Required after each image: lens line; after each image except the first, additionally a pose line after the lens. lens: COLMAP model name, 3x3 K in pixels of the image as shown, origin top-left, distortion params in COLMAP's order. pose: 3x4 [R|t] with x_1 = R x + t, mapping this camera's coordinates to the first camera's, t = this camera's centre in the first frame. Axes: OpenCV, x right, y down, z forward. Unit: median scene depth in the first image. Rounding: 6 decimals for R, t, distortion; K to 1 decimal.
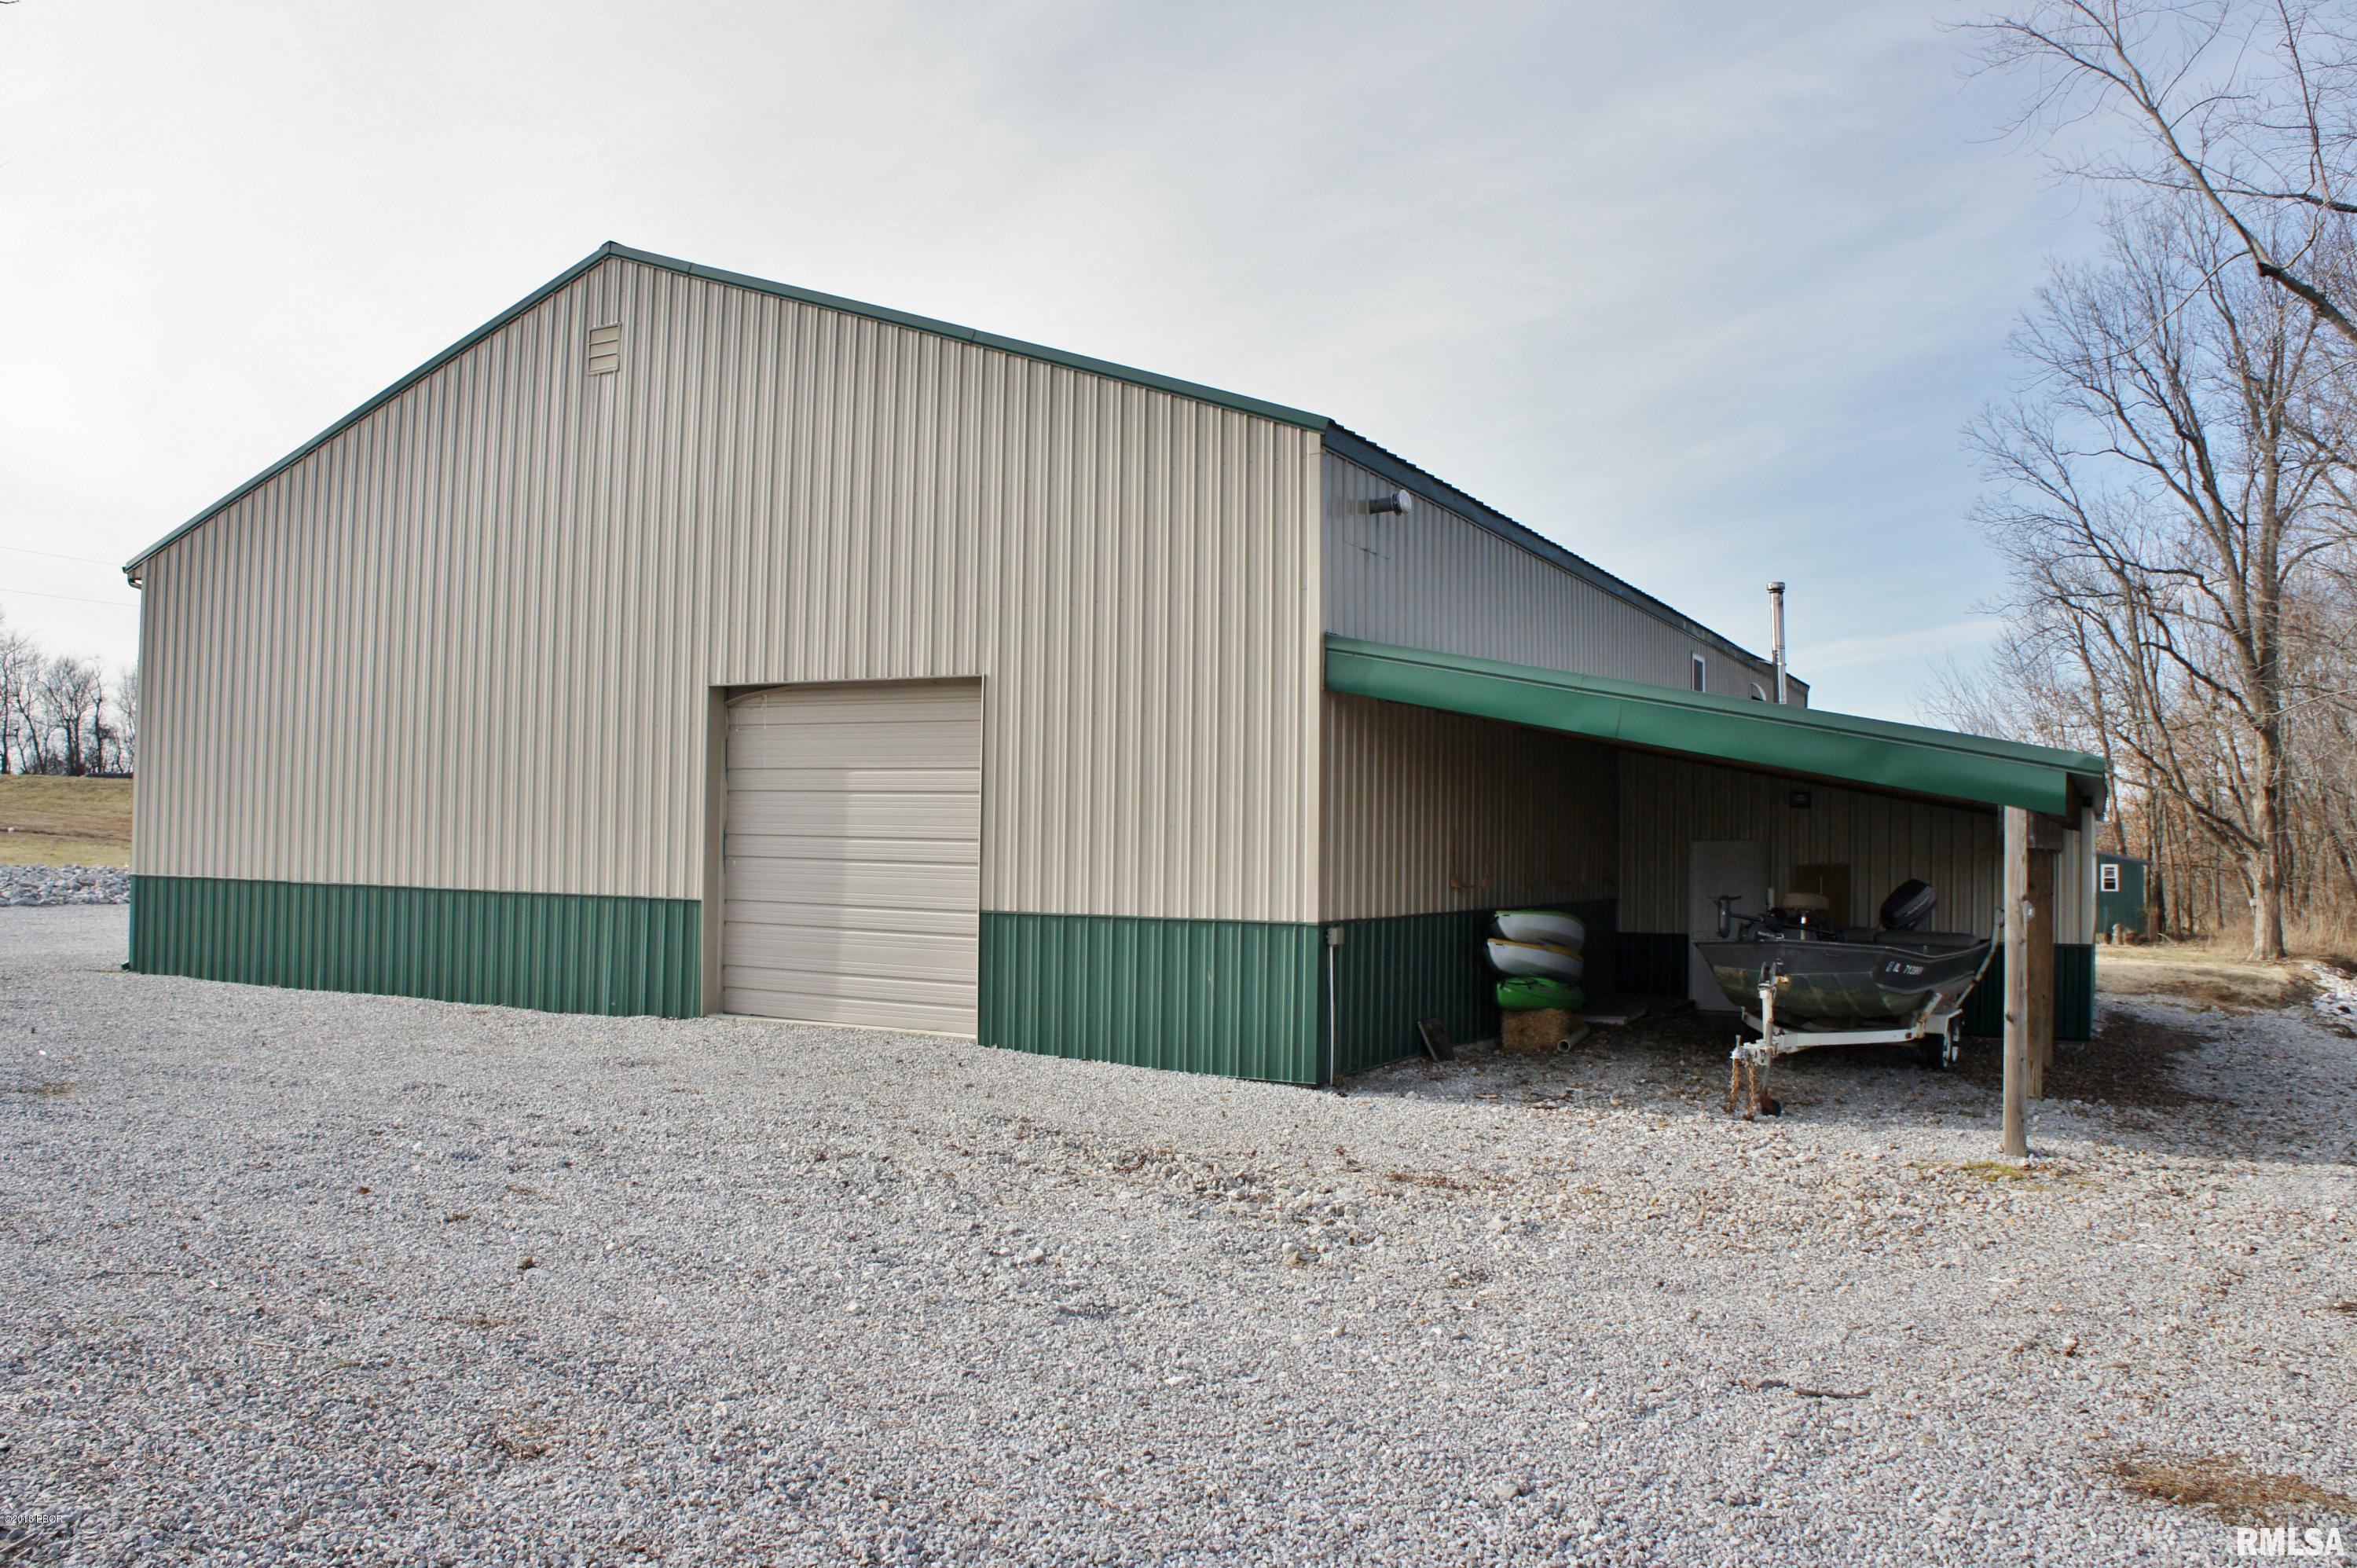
lens RADIAL K [[1835.5, 0, 1176.6], [0, 1835.5, 778.2], [0, 0, 1]] dist [-0.177277, 0.126414]
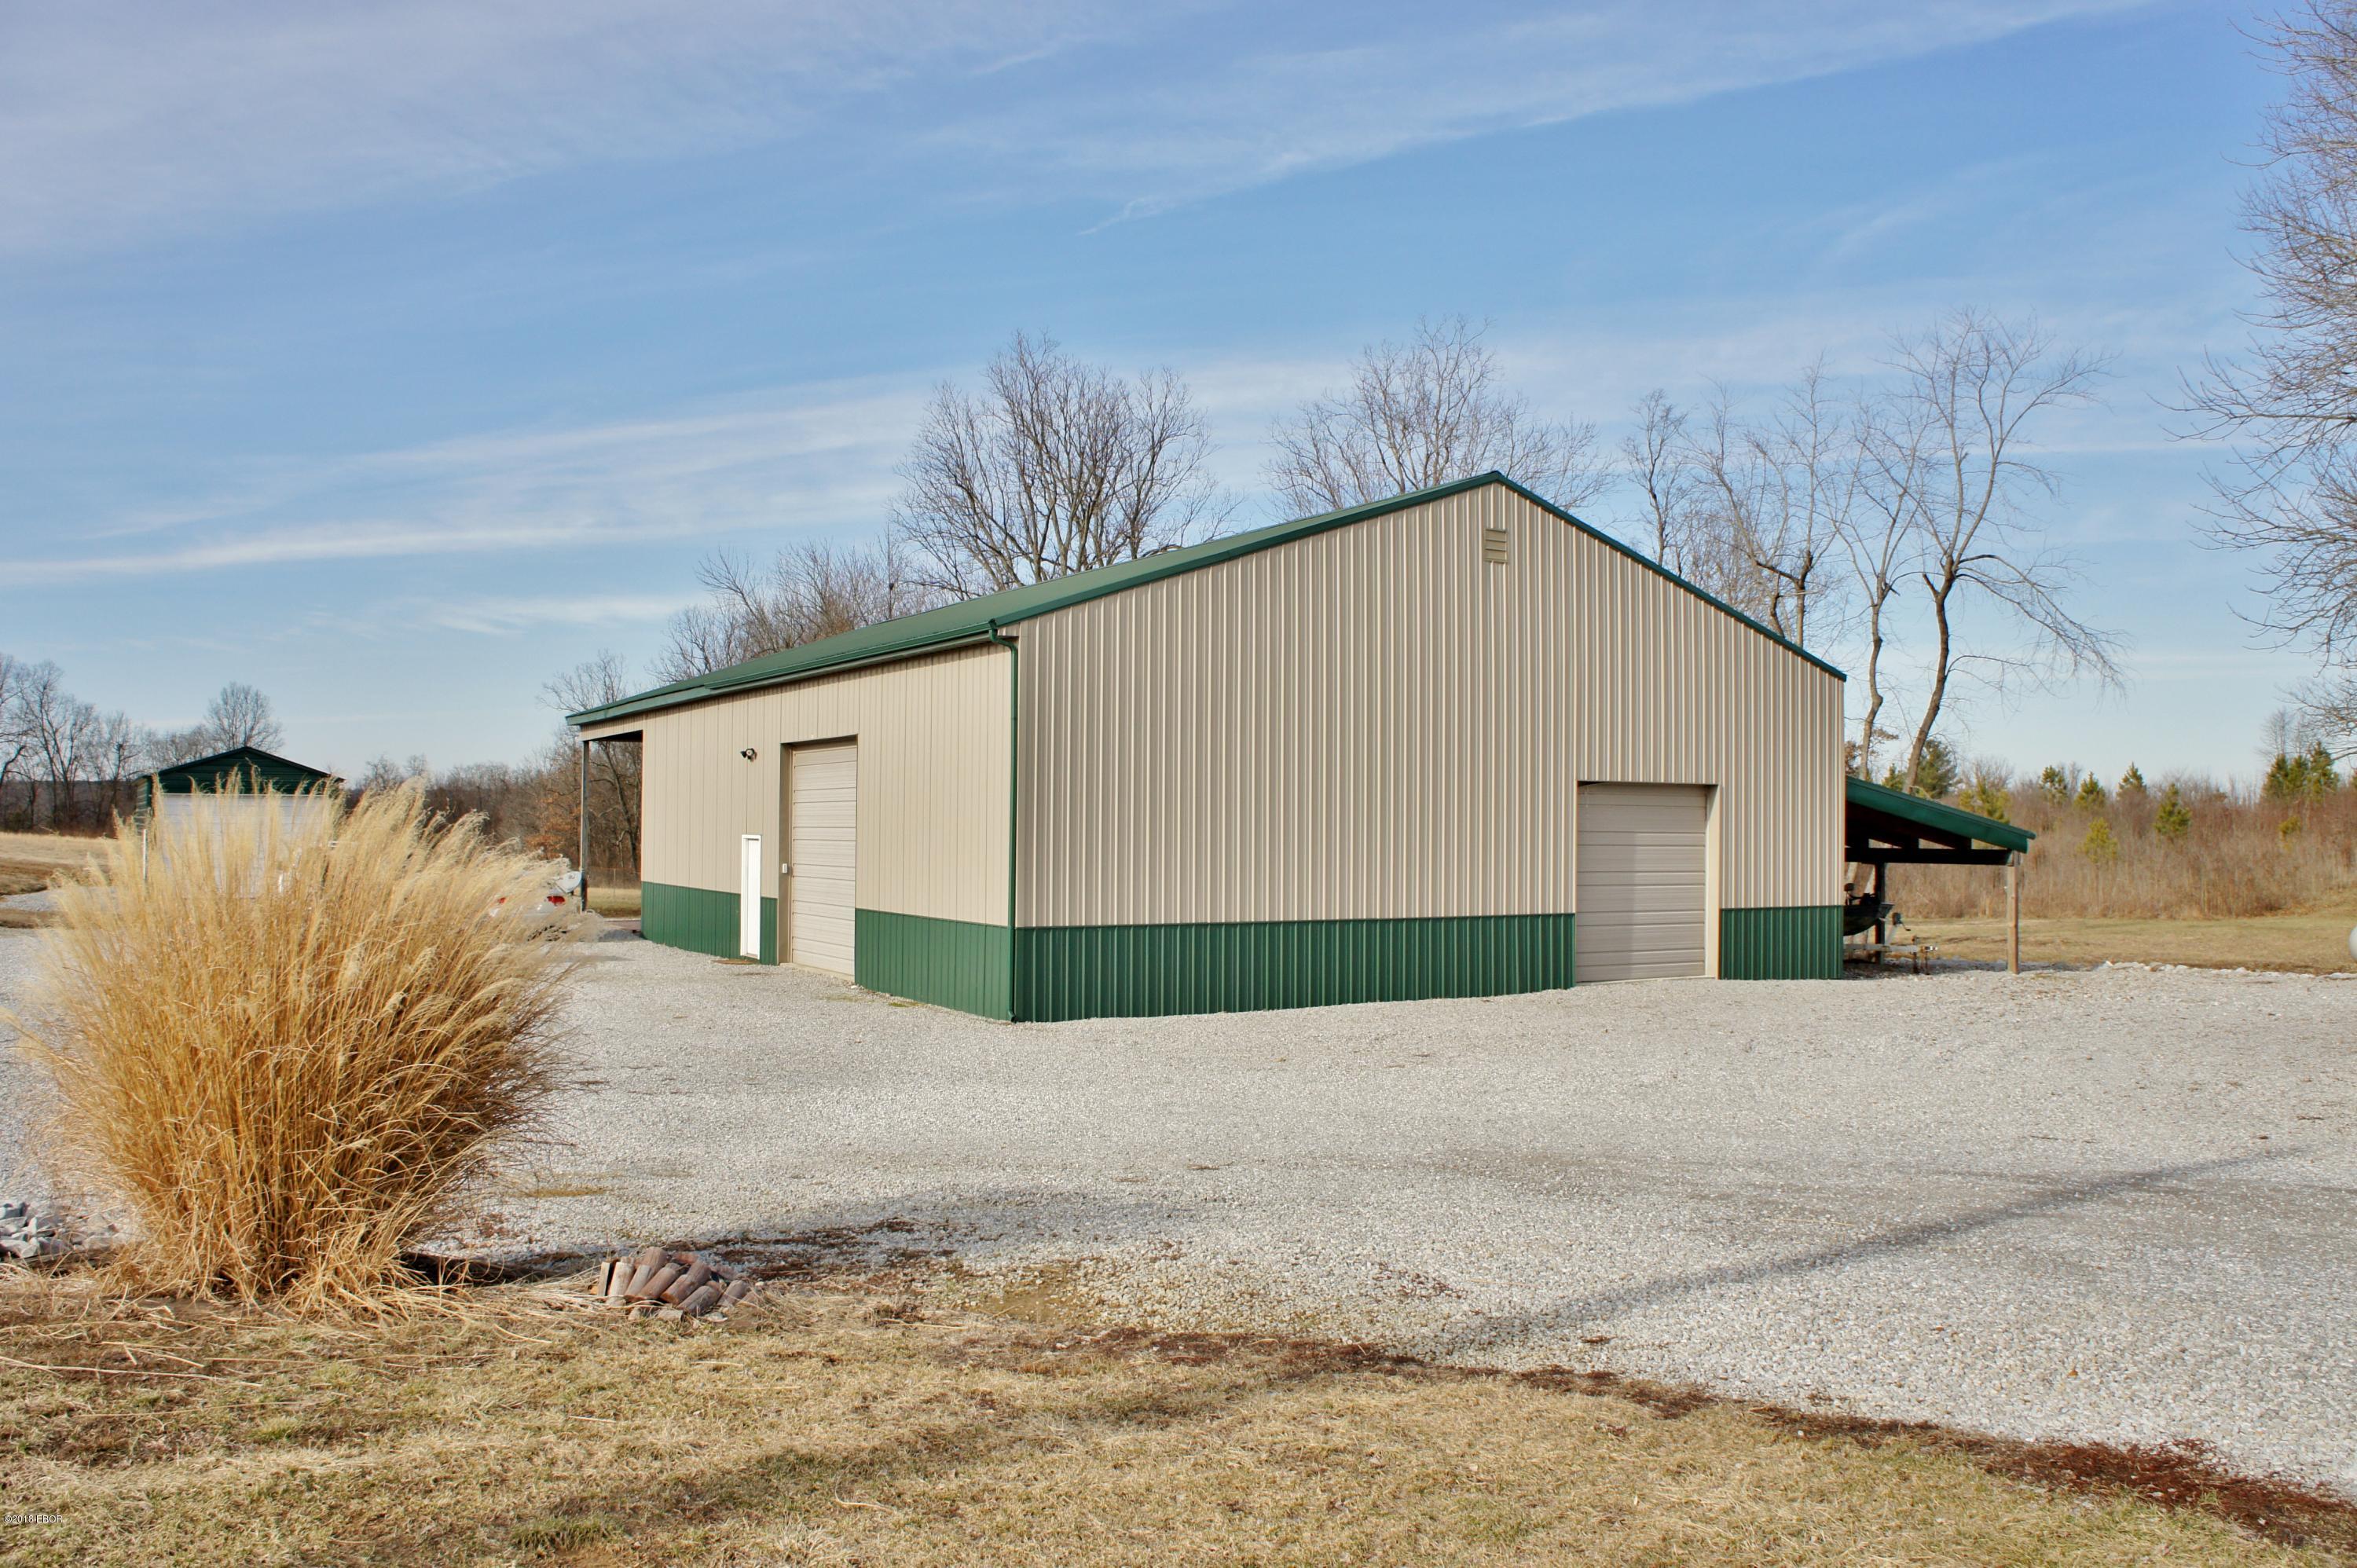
lens RADIAL K [[1835.5, 0, 1176.6], [0, 1835.5, 778.2], [0, 0, 1]] dist [-0.177277, 0.126414]
pose [[0.515900, 0.019477, 0.856428, -2.244046], [-0.023387, 0.999689, -0.008648, -0.037304], [-0.856330, -0.015568, 0.516195, 0.578629]]
